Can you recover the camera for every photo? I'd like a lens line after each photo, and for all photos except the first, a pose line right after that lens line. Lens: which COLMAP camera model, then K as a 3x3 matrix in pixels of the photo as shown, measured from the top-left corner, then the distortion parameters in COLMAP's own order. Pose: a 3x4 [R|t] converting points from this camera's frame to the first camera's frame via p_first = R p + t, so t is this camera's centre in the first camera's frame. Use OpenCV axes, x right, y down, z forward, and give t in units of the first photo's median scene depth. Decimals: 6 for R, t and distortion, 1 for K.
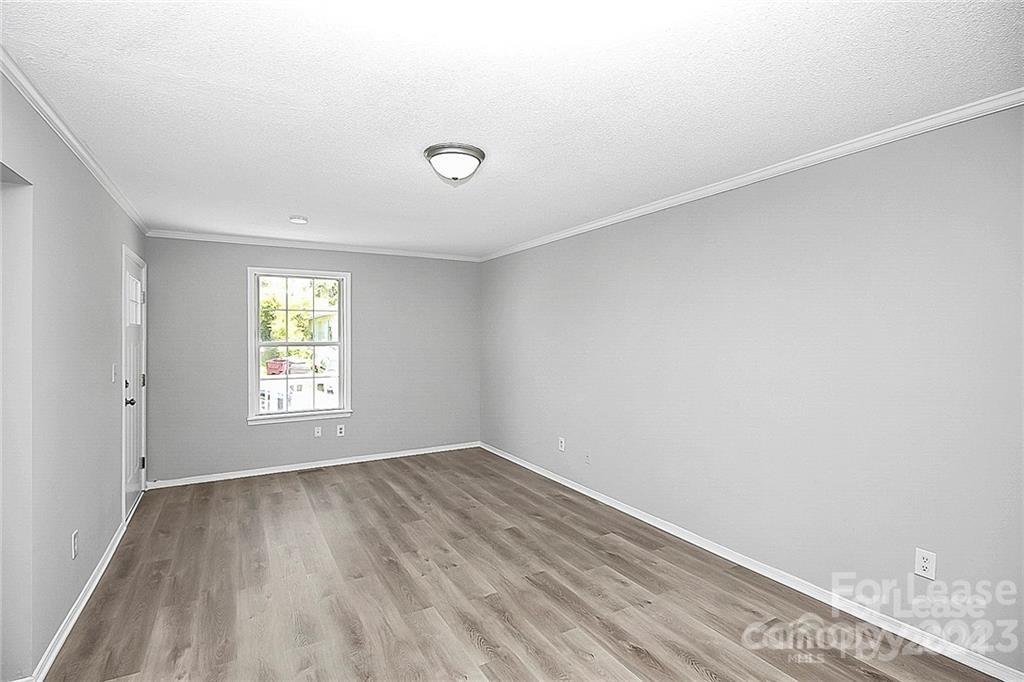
lens RADIAL K [[478.5, 0, 503.4], [0, 478.5, 337.3], [0, 0, 1]] dist [-0.003071, -0.000503]
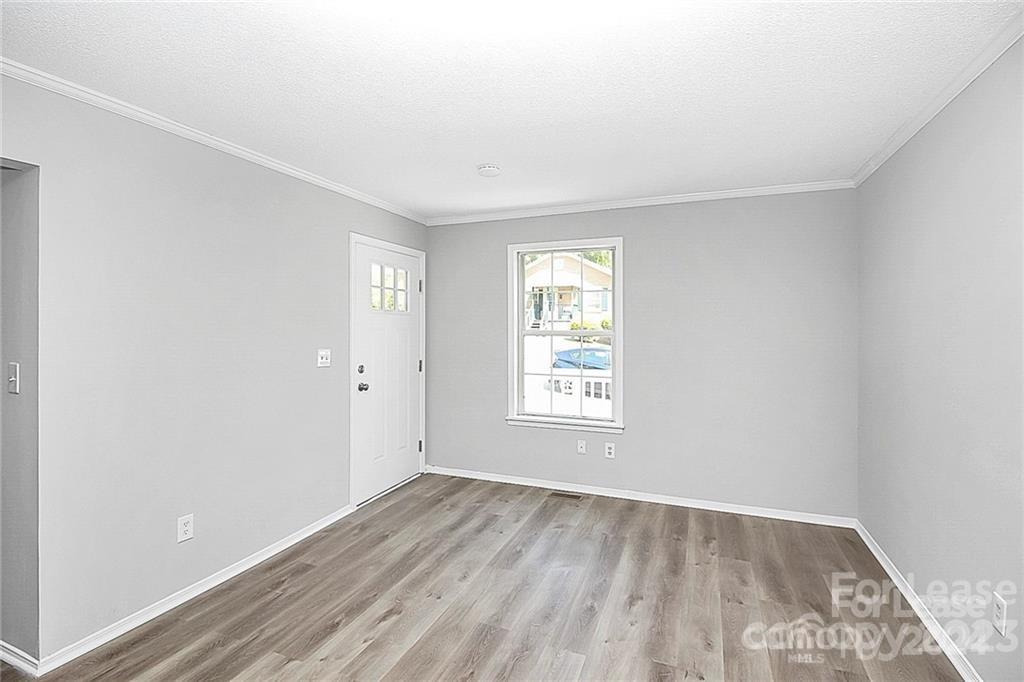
lens RADIAL K [[478.5, 0, 513.9], [0, 478.5, 332.8], [0, 0, 1]] dist [-0.003071, -0.000503]
pose [[0.629095, 0.016376, -0.777156, 0.158201], [-0.005671, 0.999848, 0.016478, -0.000421], [0.777307, -0.005959, 0.629093, 0.462402]]
